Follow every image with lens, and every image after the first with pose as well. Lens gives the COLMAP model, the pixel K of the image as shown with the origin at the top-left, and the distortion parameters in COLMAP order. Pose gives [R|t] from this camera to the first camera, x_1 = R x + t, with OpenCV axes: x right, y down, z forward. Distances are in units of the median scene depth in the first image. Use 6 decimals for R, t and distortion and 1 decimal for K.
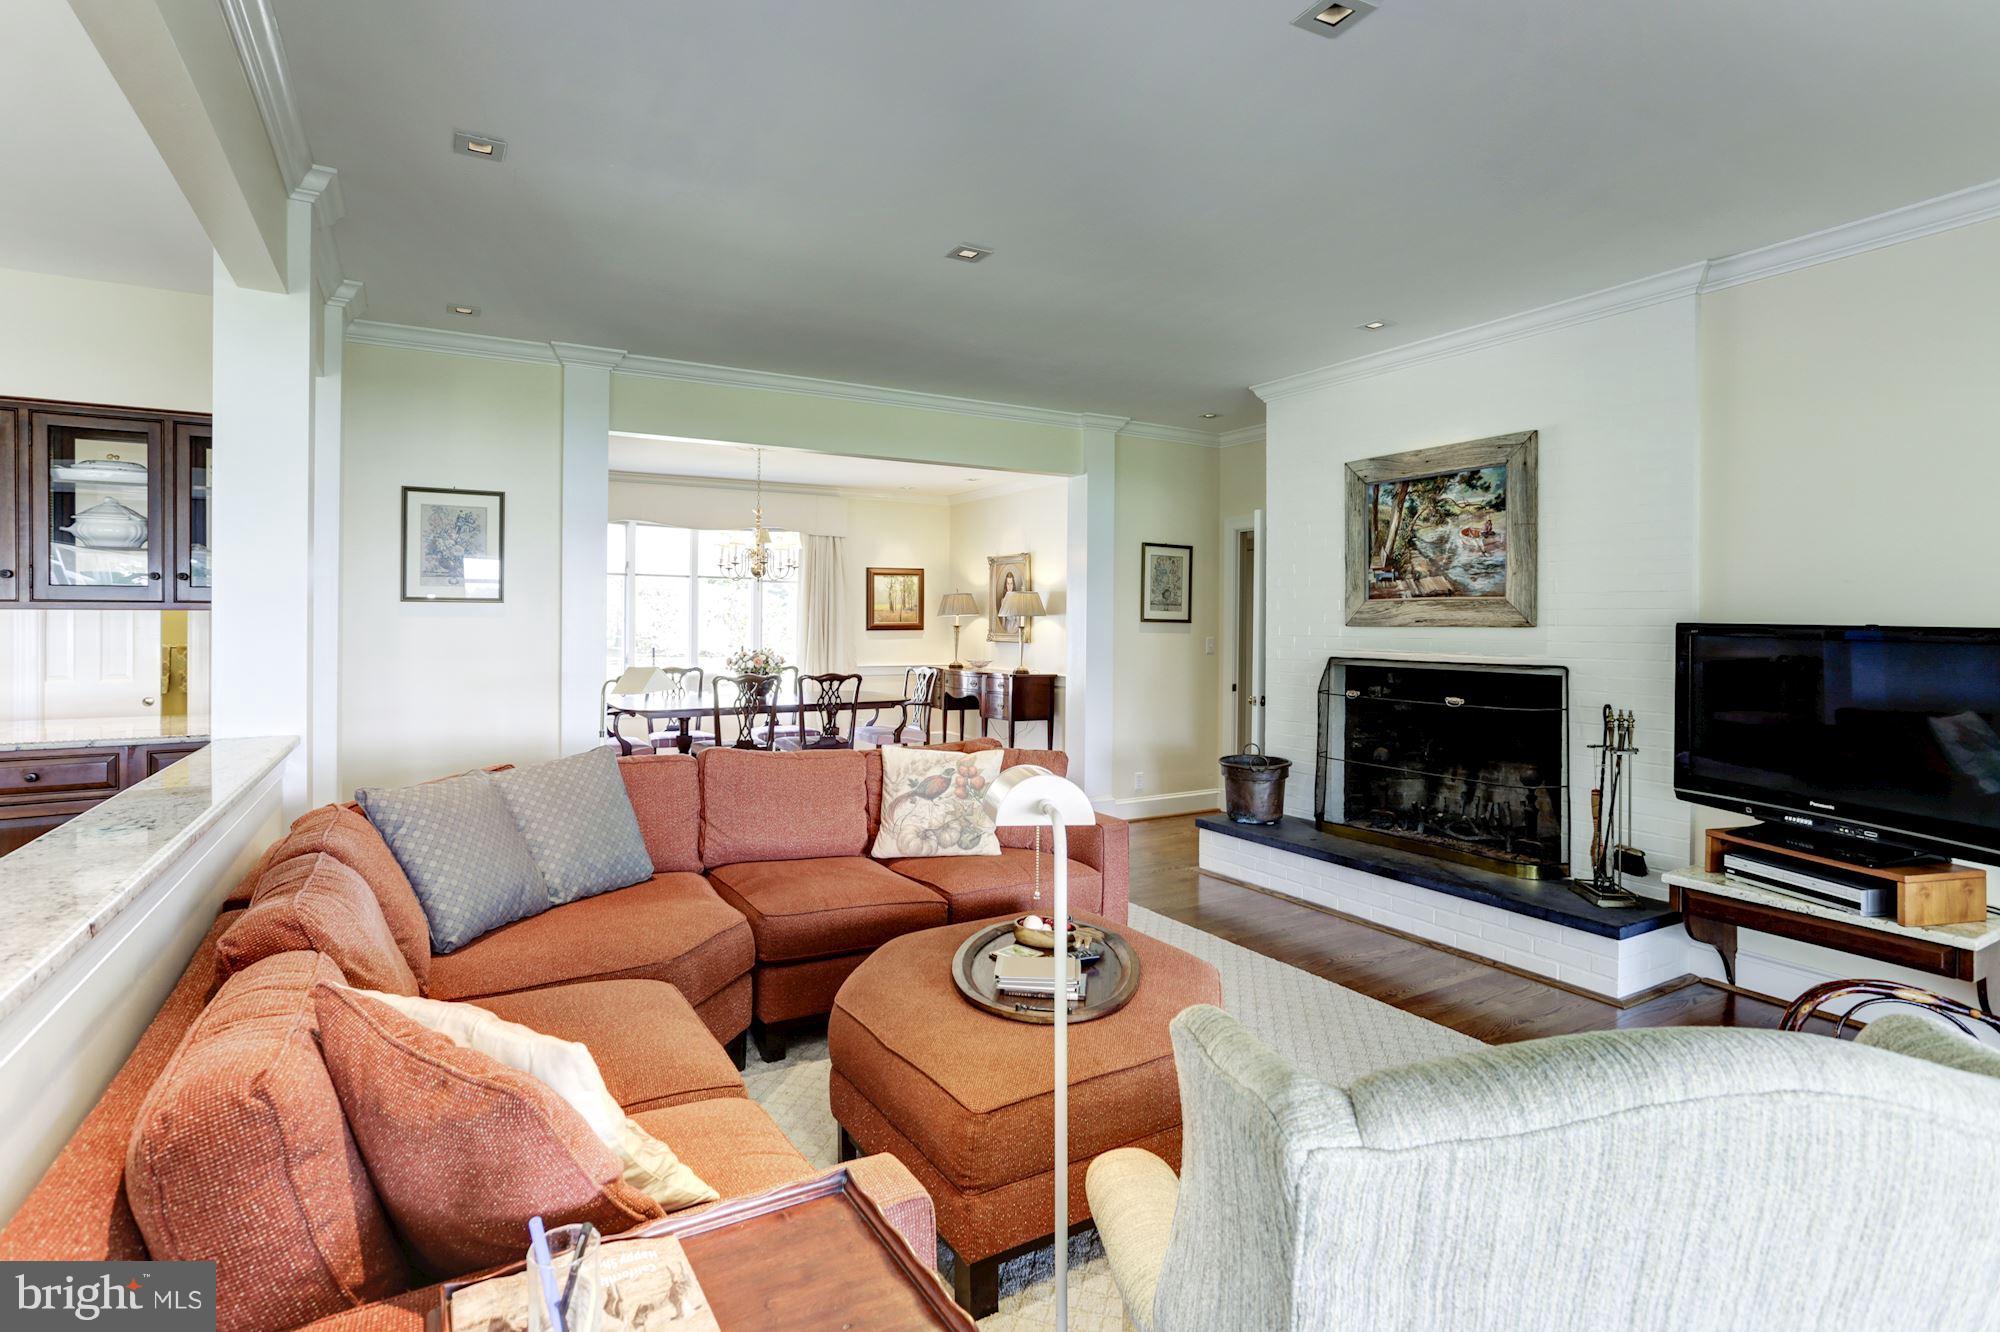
lens RADIAL K [[970.5, 0, 988.6], [0, 970.5, 650.5], [0, 0, 1]] dist [-0.058112, 0.035769]
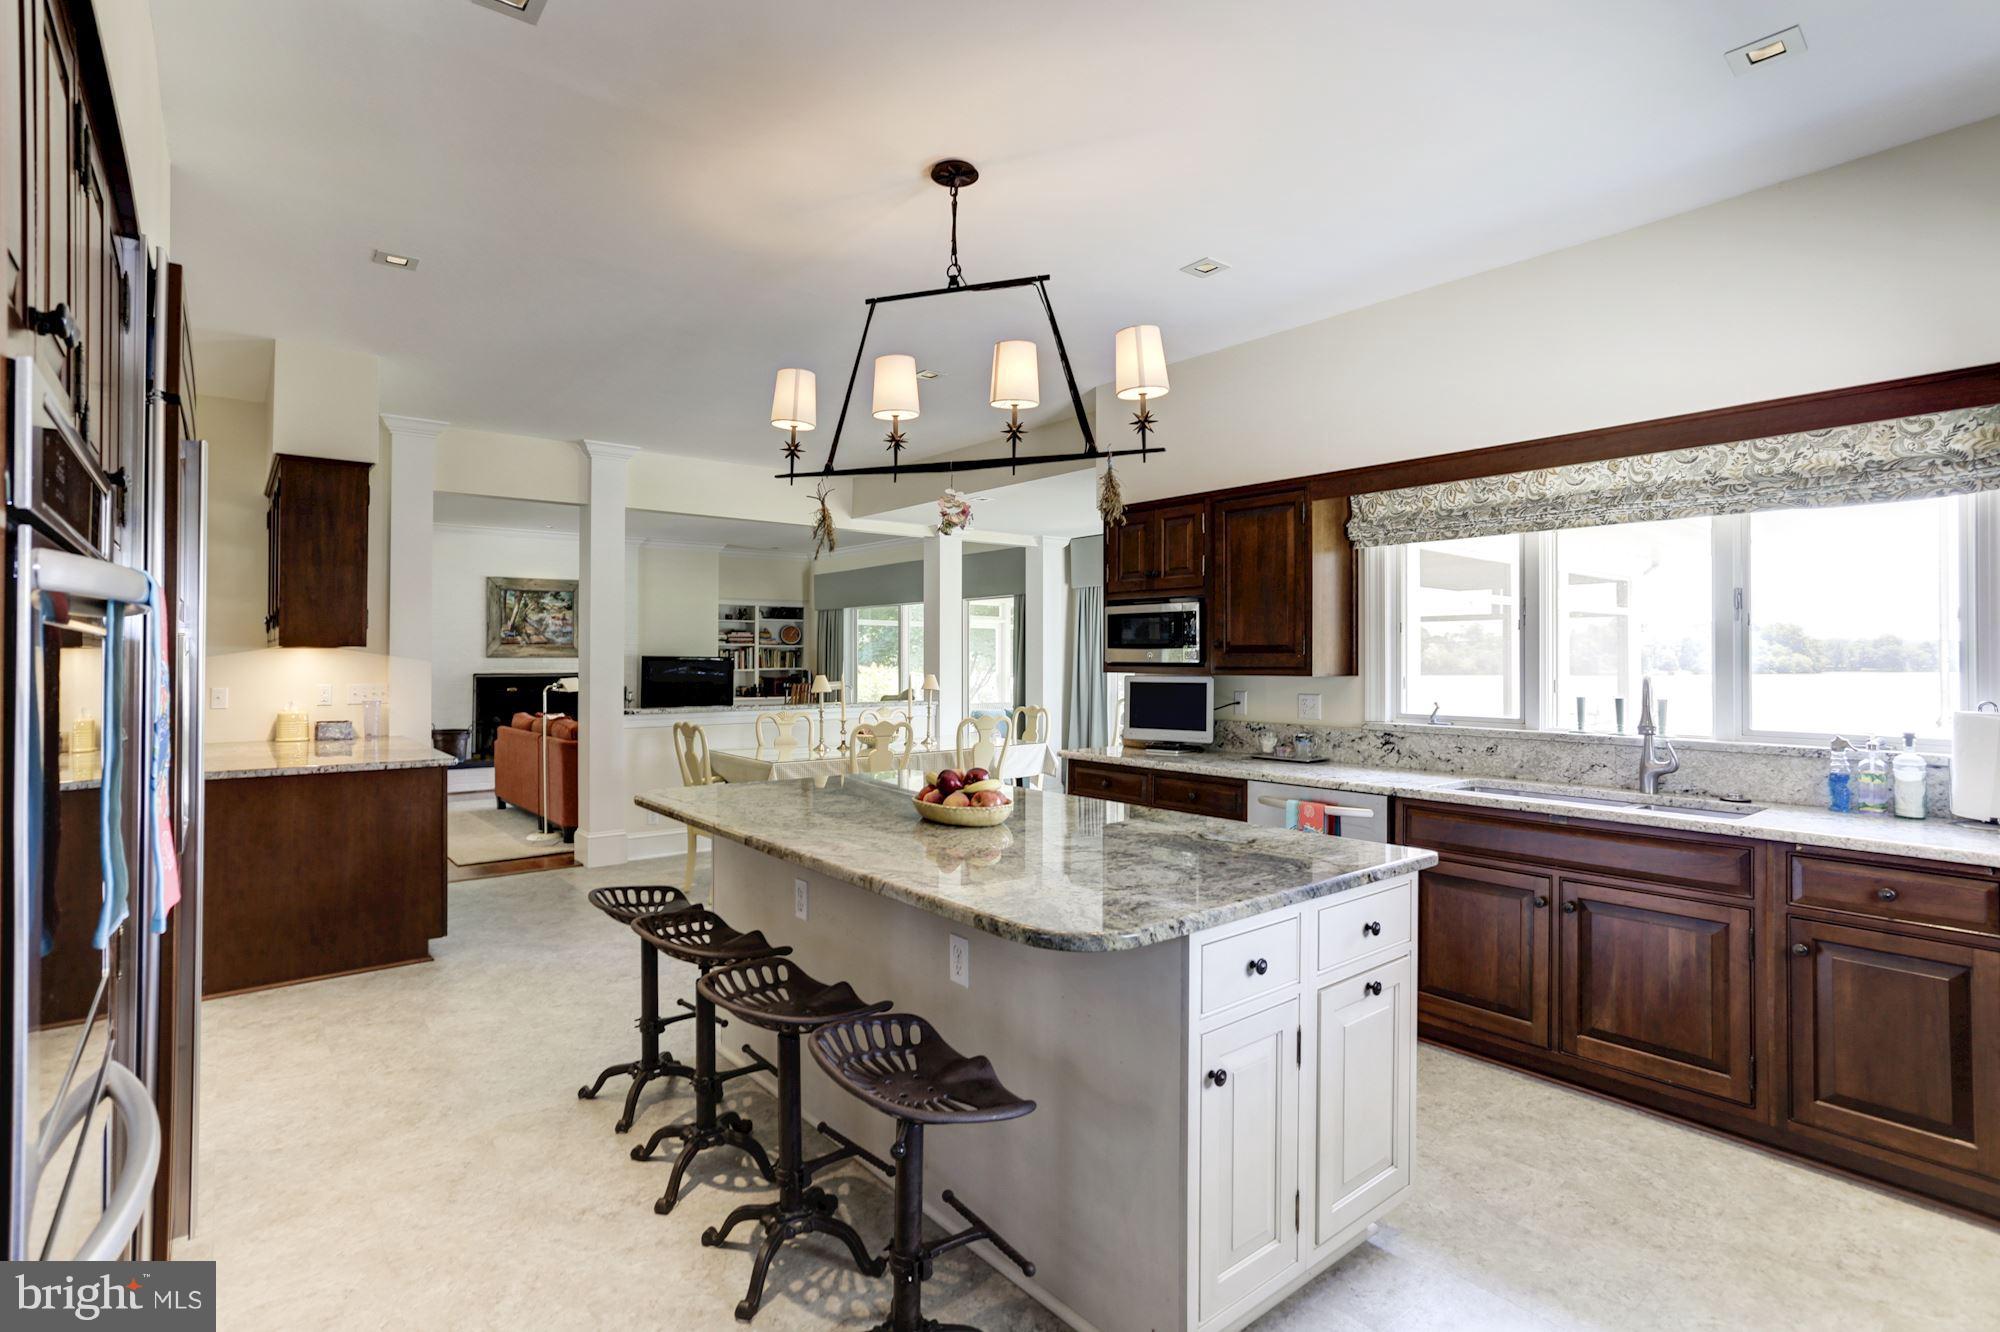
lens RADIAL K [[970.5, 0, 988.6], [0, 970.5, 650.5], [0, 0, 1]] dist [-0.058112, 0.035769]
pose [[-0.169512, 0.002270, 0.985526, -1.776755], [0.030087, 0.999543, 0.002873, -0.015403], [-0.985069, 0.030138, -0.169503, 0.312696]]
